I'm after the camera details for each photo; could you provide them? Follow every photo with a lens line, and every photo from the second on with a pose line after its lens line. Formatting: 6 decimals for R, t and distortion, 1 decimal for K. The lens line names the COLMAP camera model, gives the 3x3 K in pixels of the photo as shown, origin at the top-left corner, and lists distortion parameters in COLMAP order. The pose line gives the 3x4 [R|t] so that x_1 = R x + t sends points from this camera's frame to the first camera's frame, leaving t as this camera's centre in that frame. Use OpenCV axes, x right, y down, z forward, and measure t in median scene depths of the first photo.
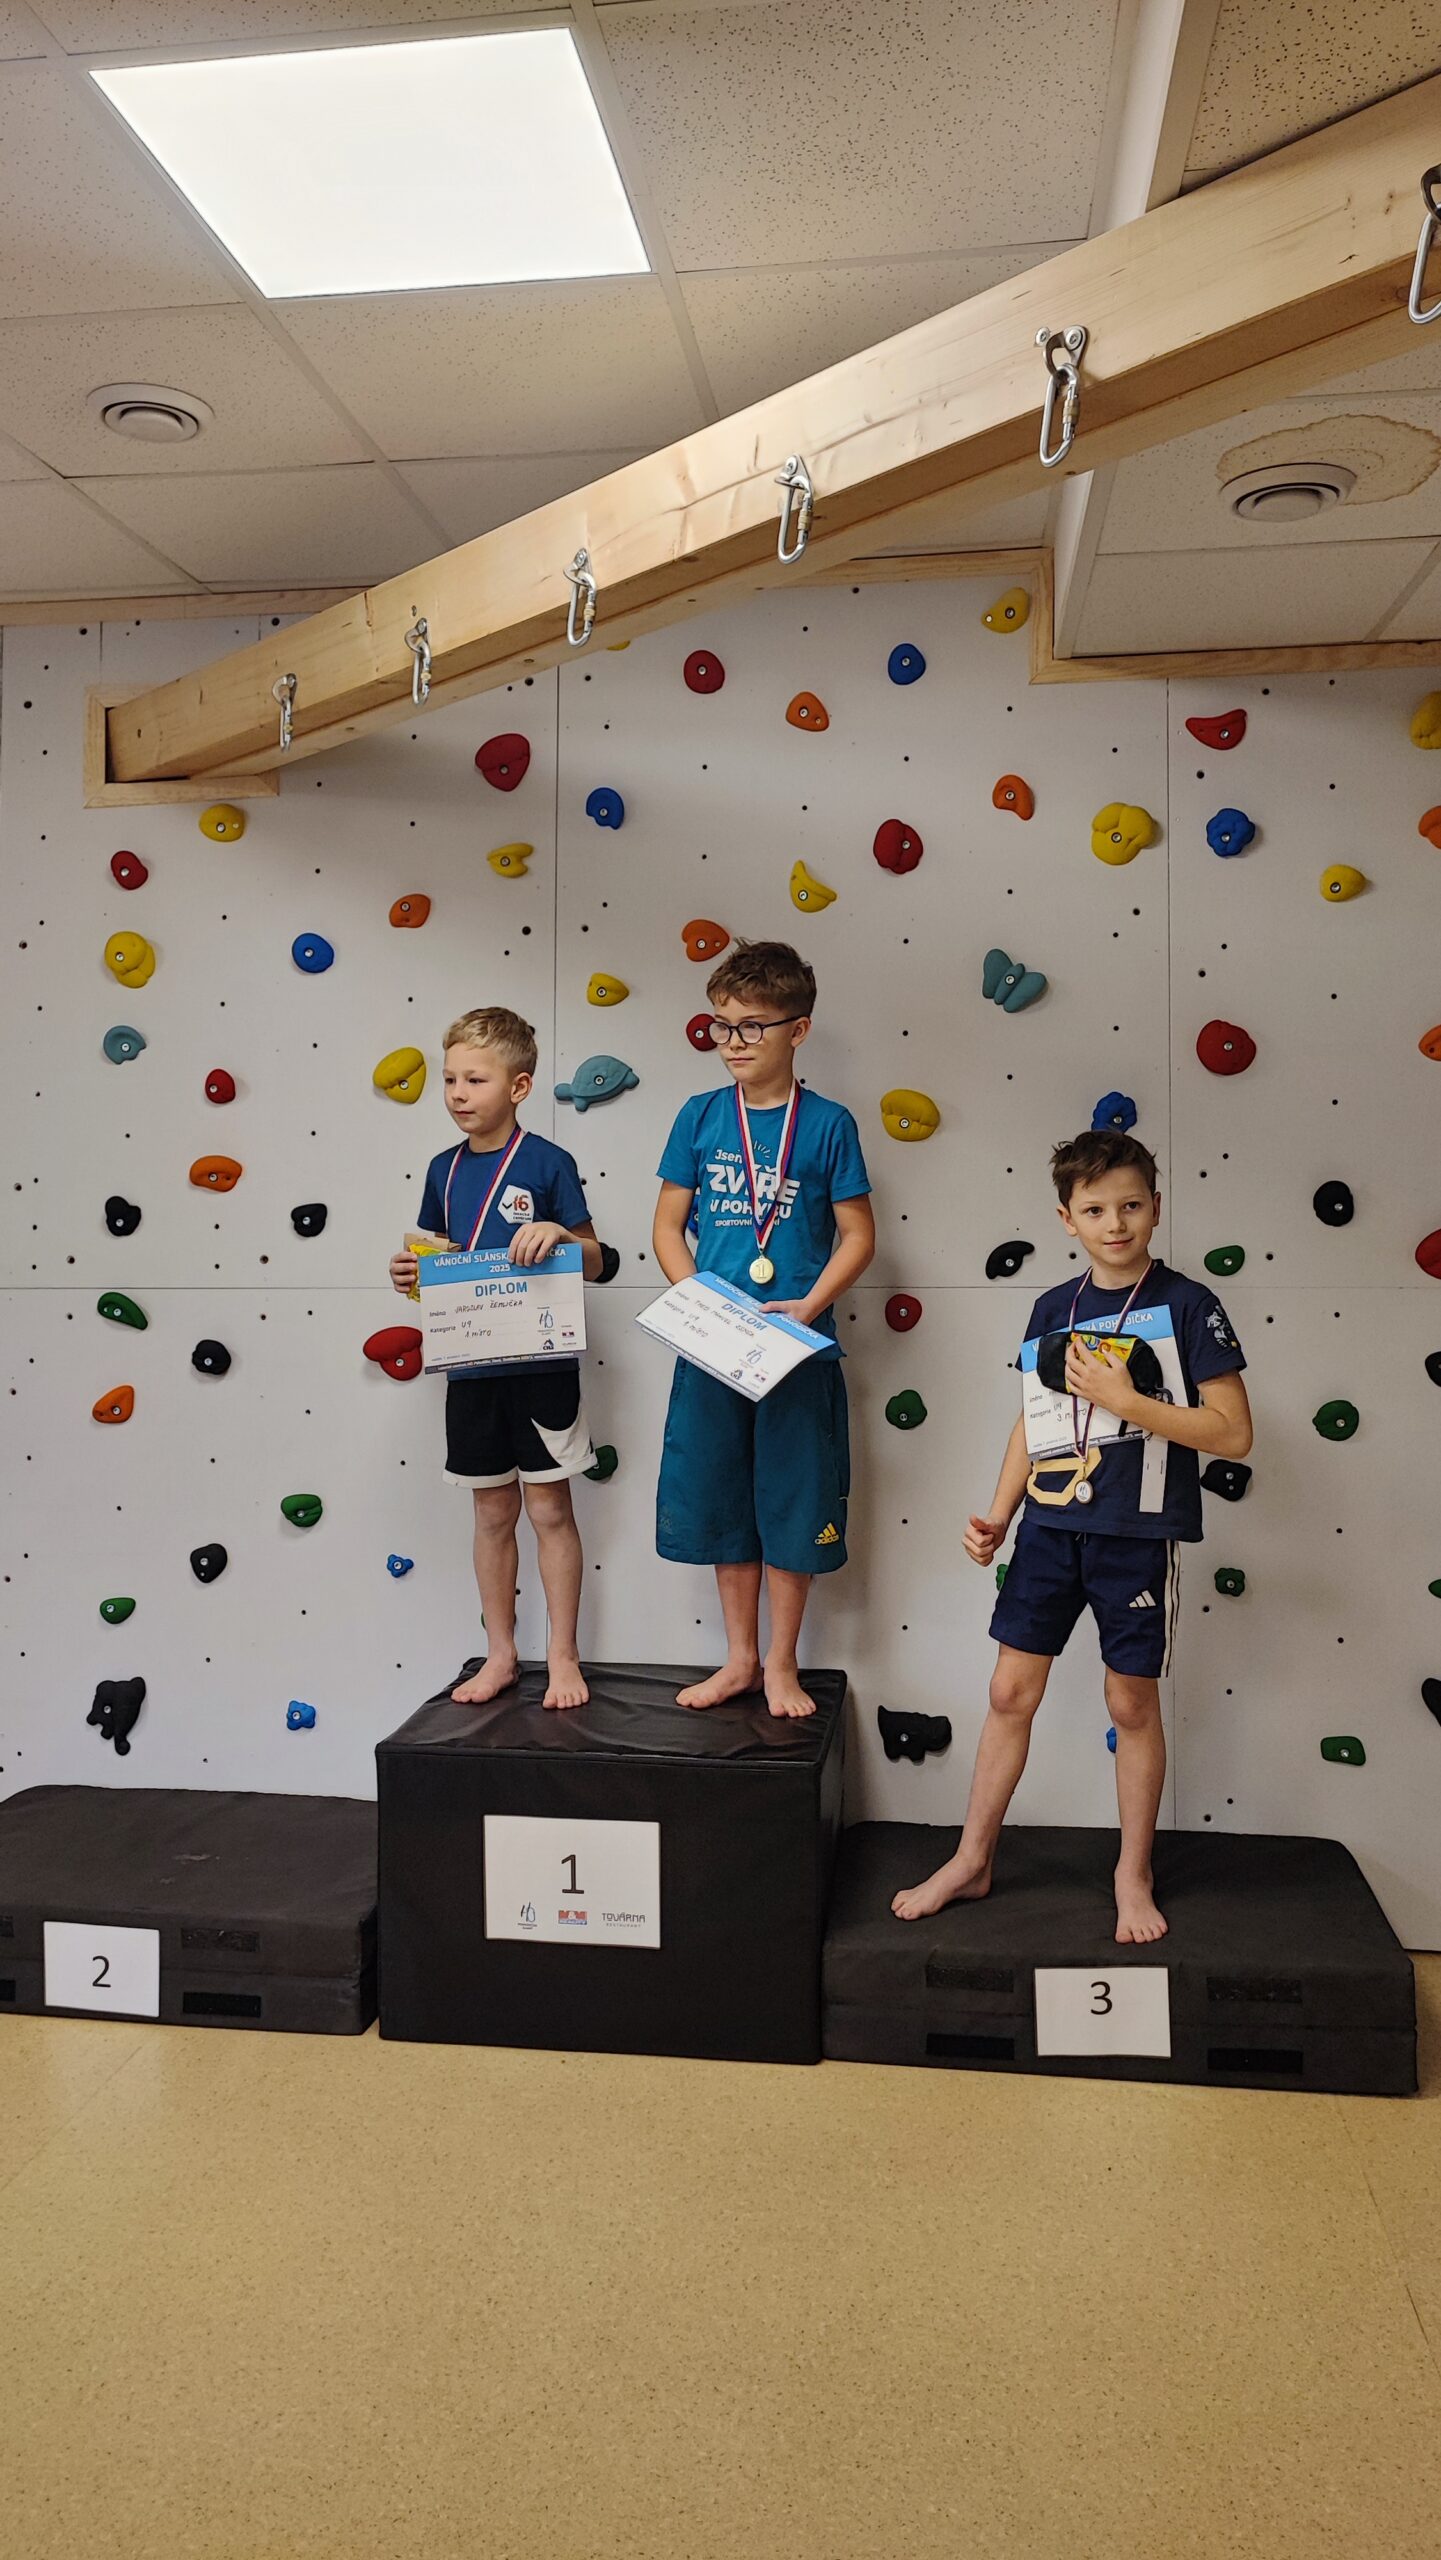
lens RADIAL K [[1831.7, 0, 706.8], [0, 1831.7, 1248.3], [0, 0, 1]] dist [0.039353, -0.058109]
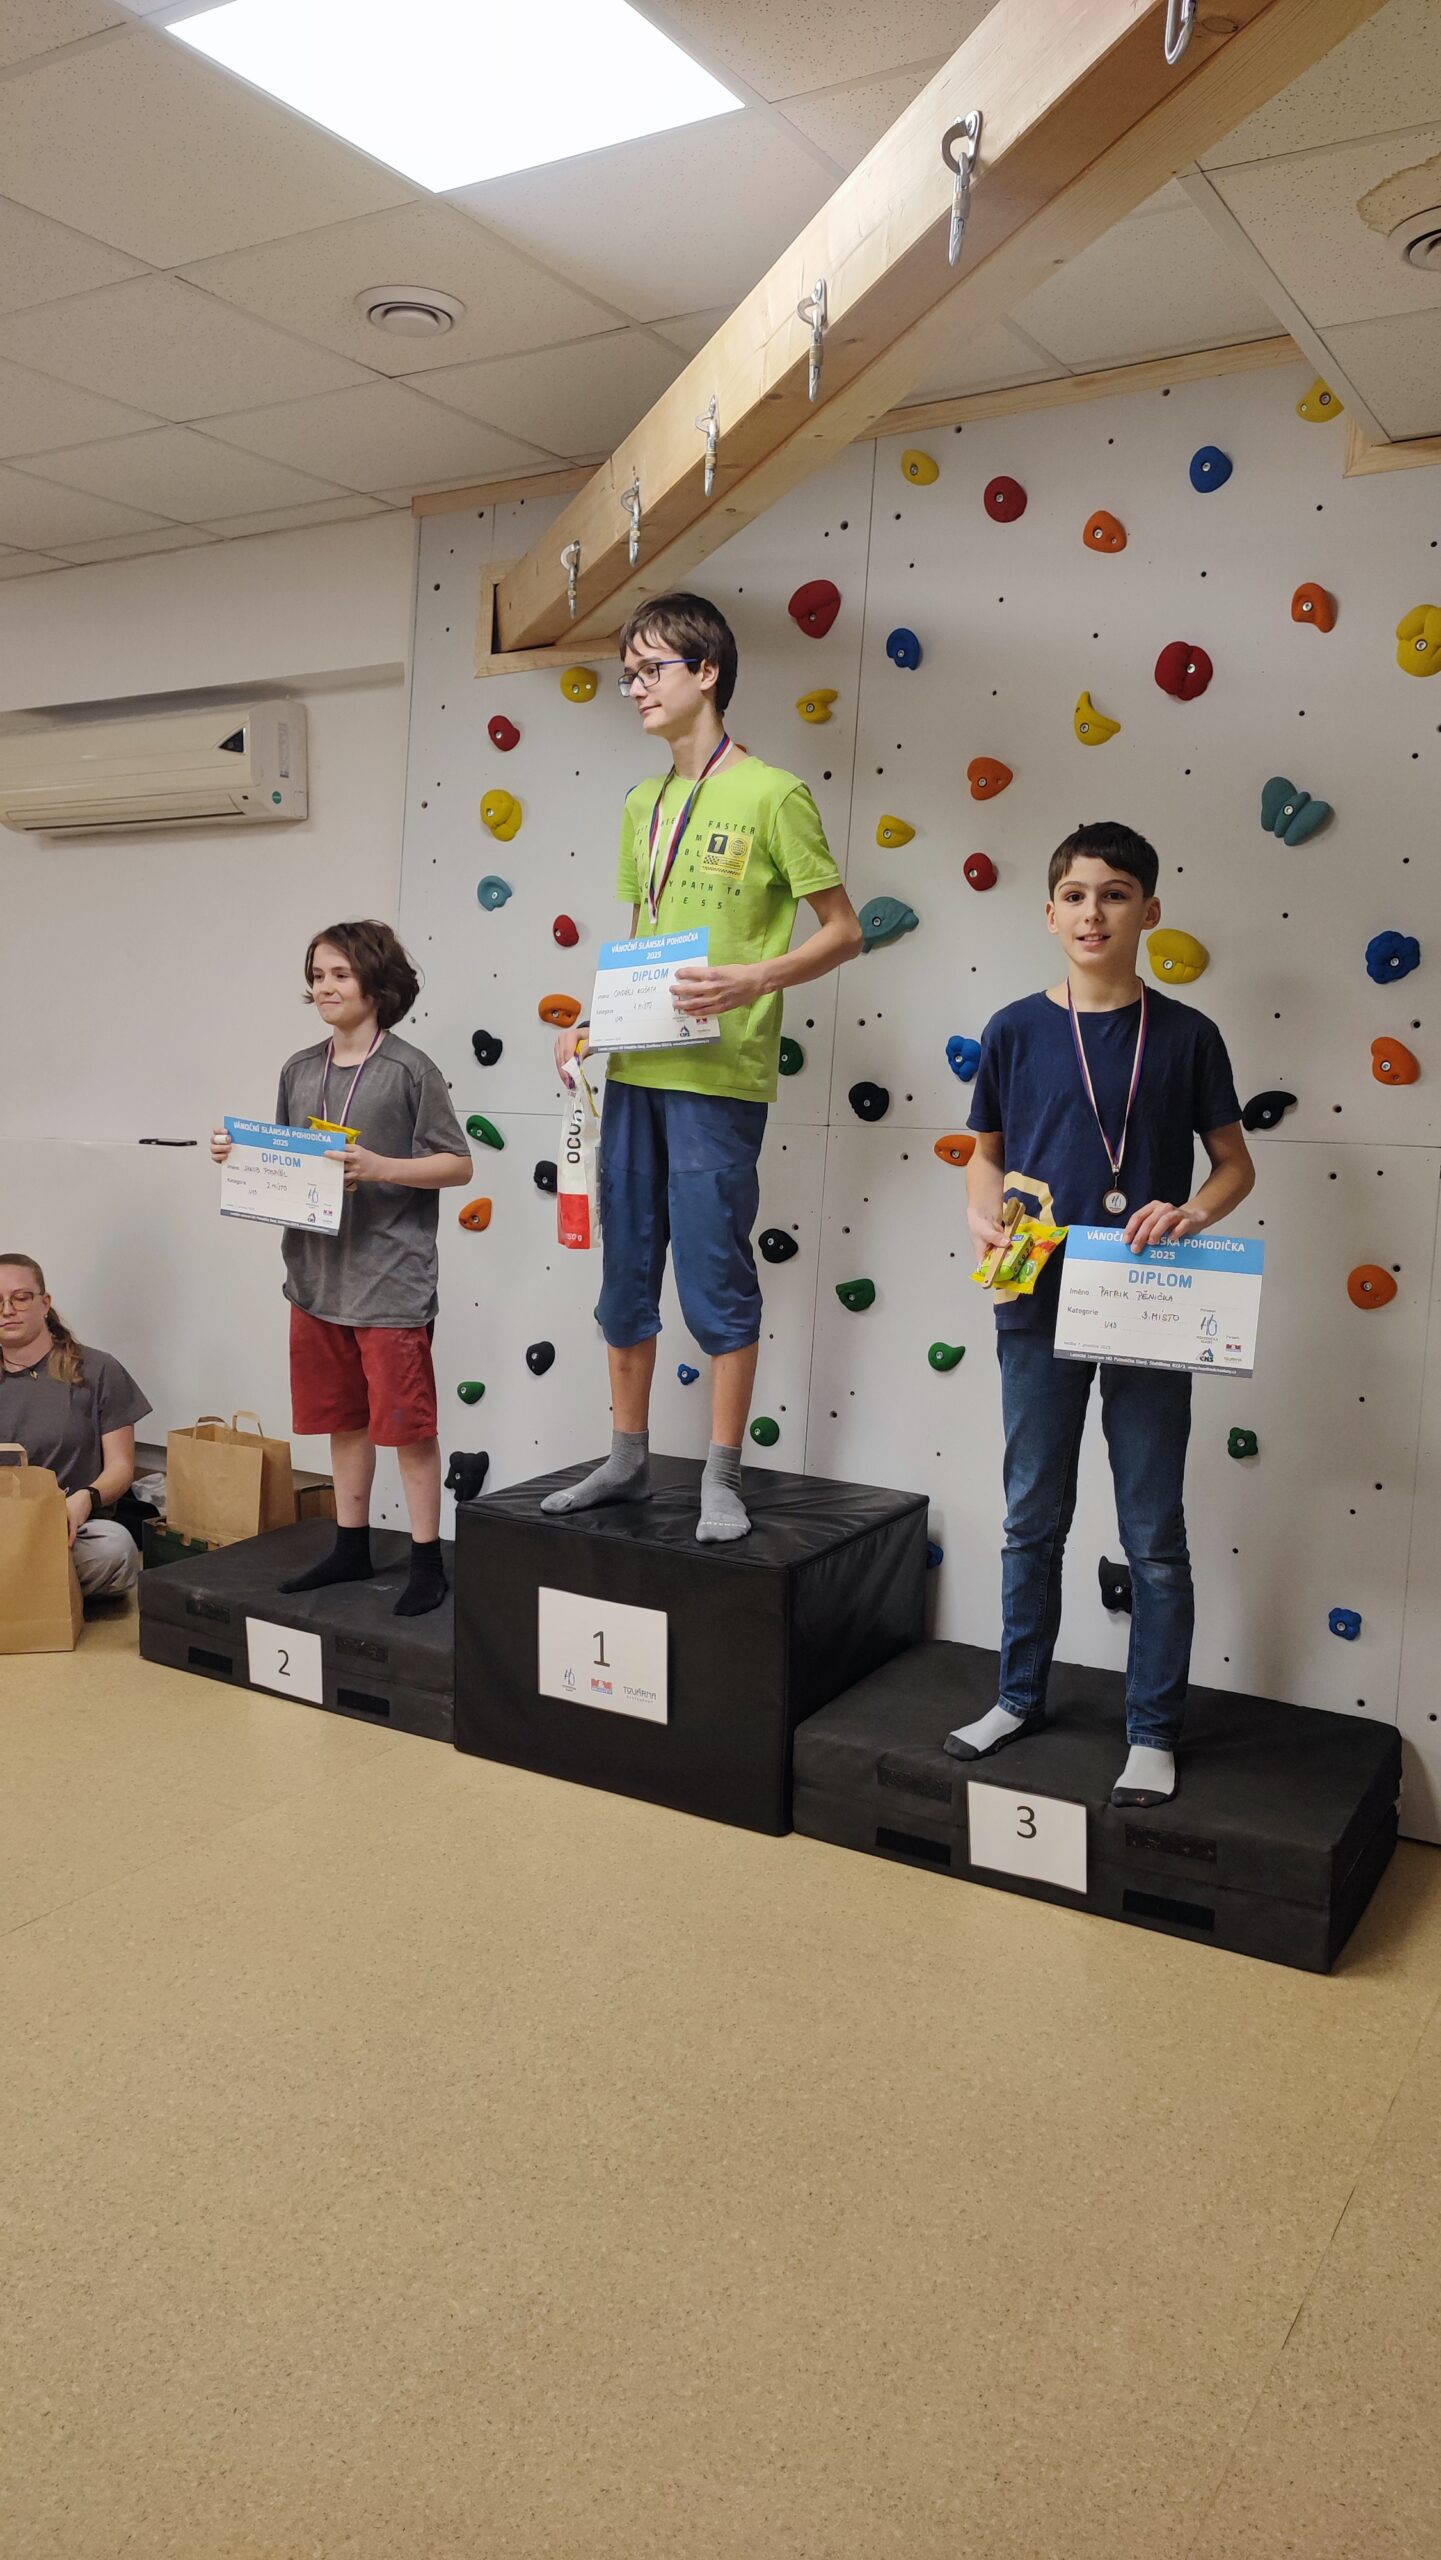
lens RADIAL K [[1831.7, 0, 717.0], [0, 1831.7, 1260.0], [0, 0, 1]] dist [0.039353, -0.058109]
pose [[0.920142, 0.065393, -0.386085, 0.279092], [-0.034079, 0.995589, 0.087408, 0.009785], [0.390098, -0.067271, 0.918312, 0.014213]]
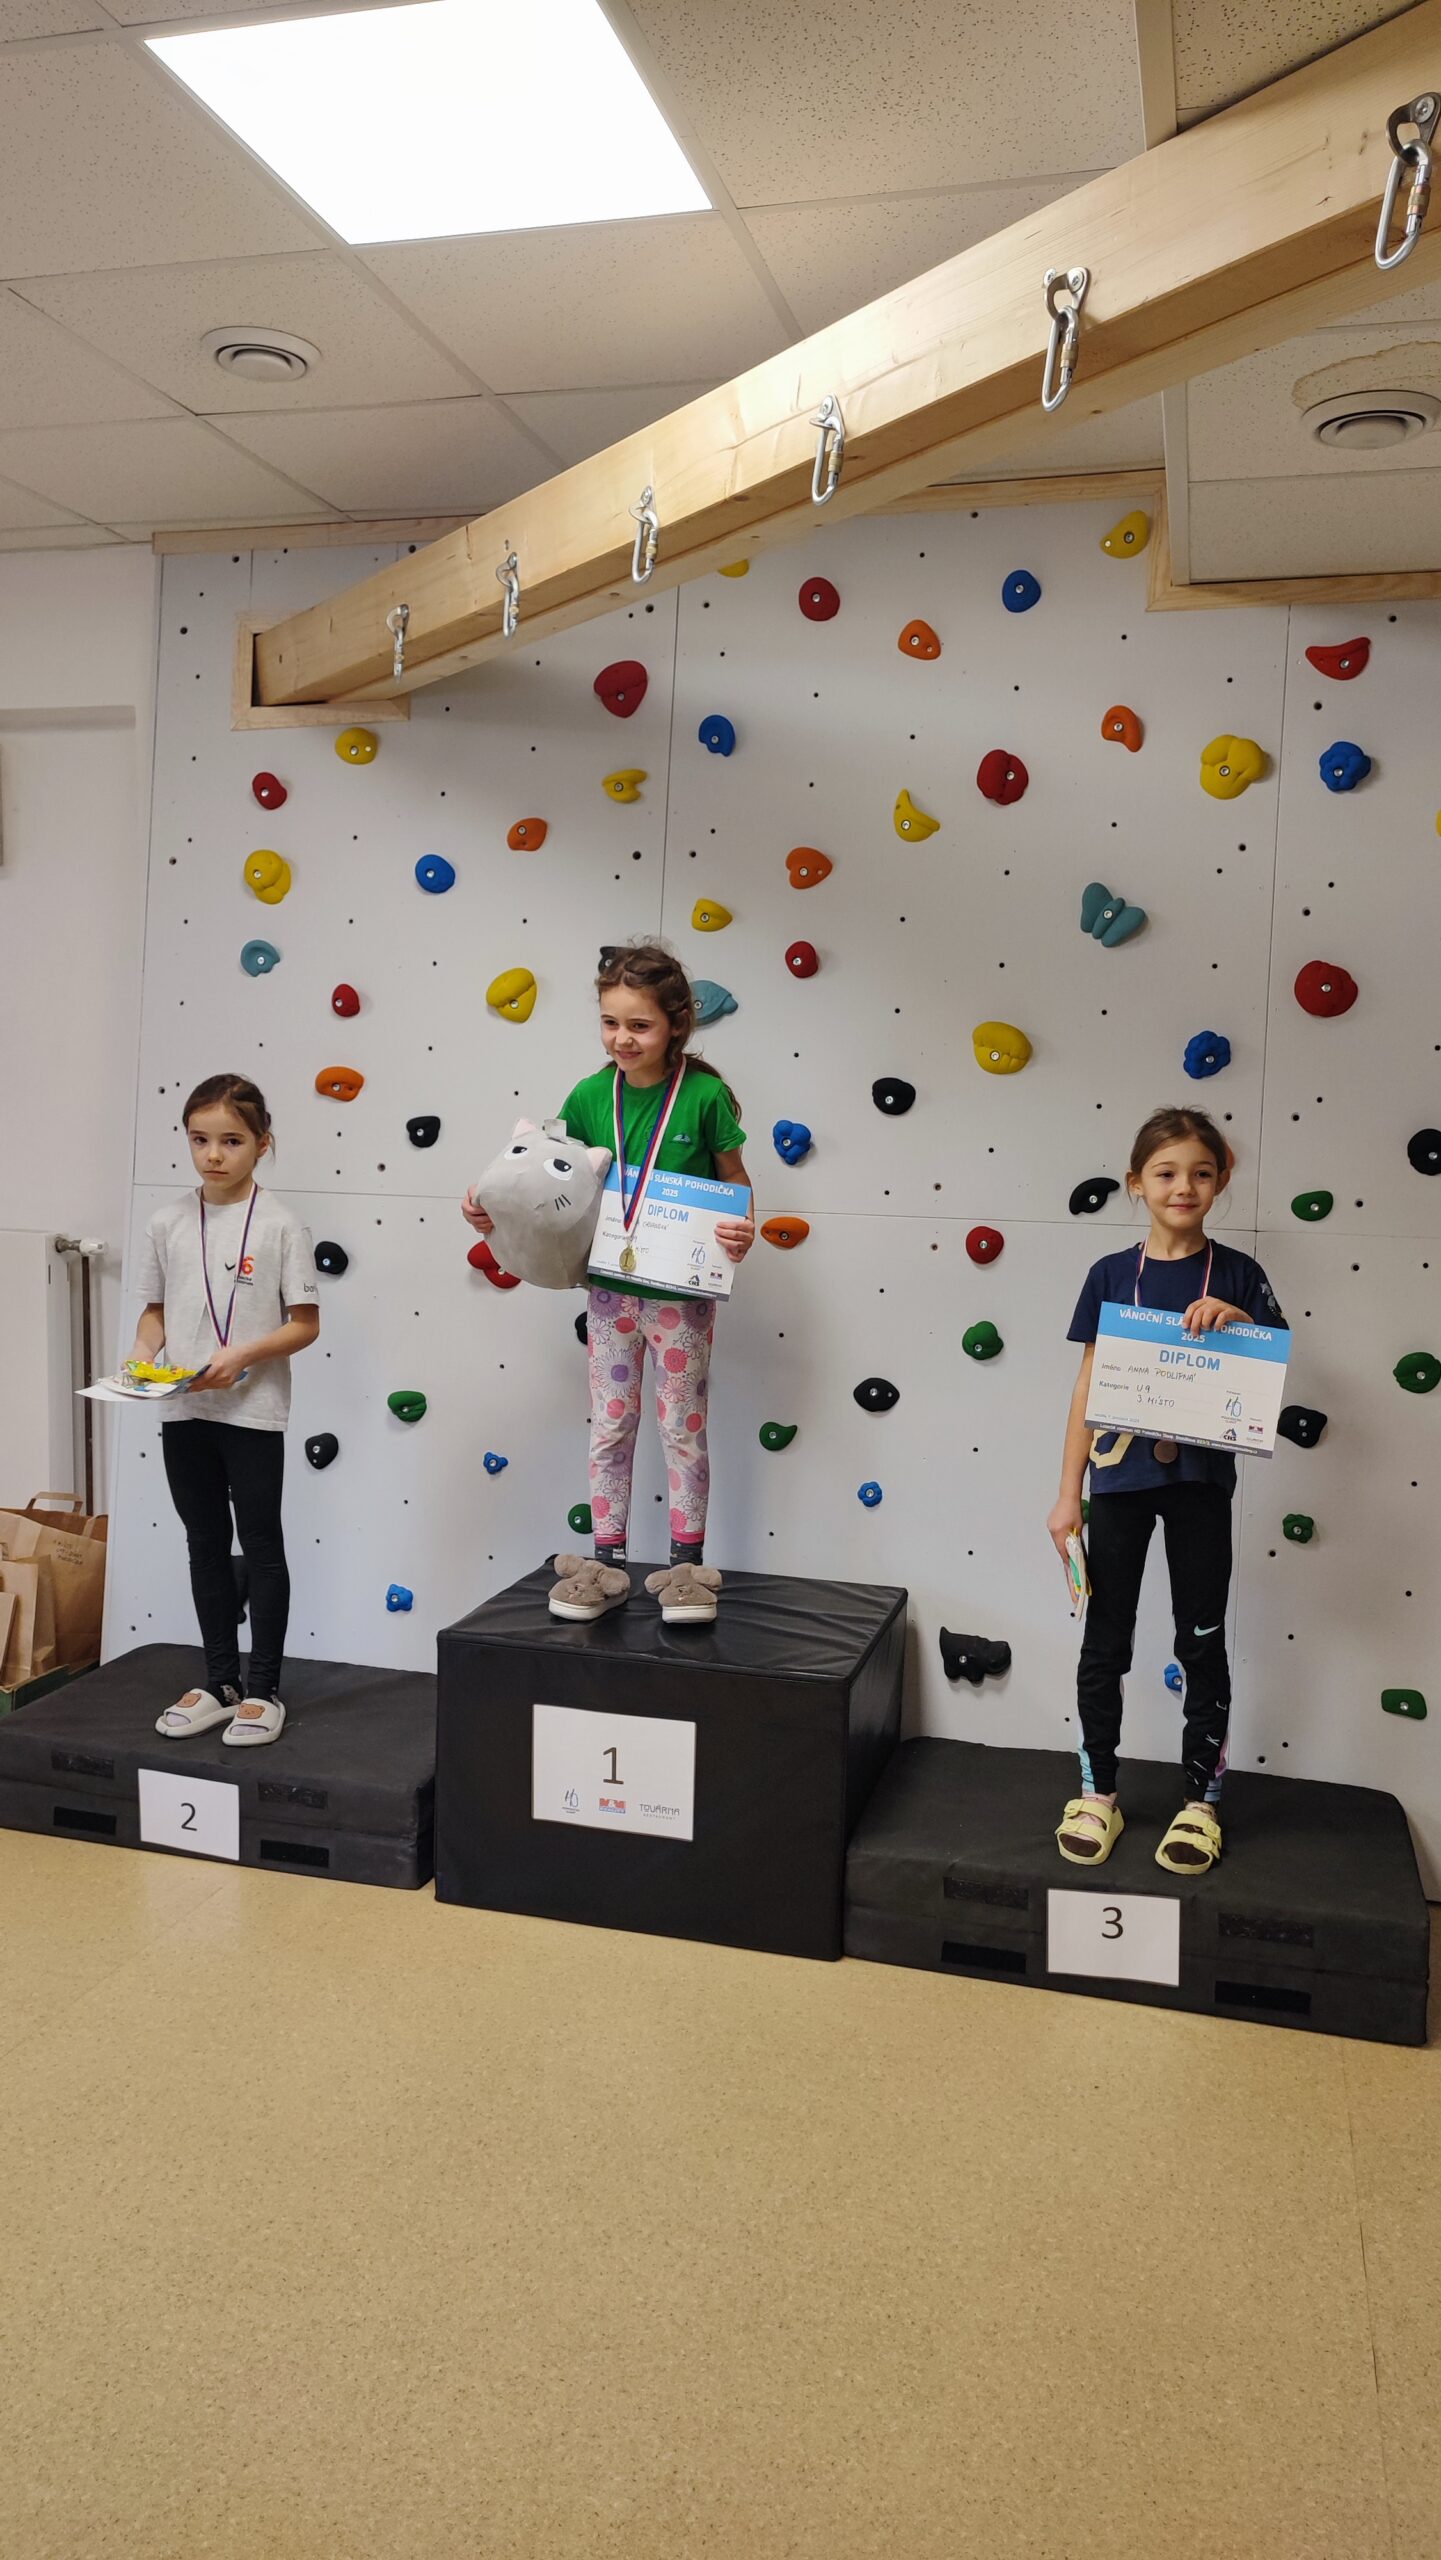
lens RADIAL K [[1831.7, 0, 710.0], [0, 1831.7, 1245.7], [0, 0, 1]] dist [0.039353, -0.058109]
pose [[0.991156, 0.043051, -0.125525, 0.085974], [-0.037150, 0.998109, 0.048980, -0.008145], [0.127396, -0.043884, 0.990881, -0.020195]]
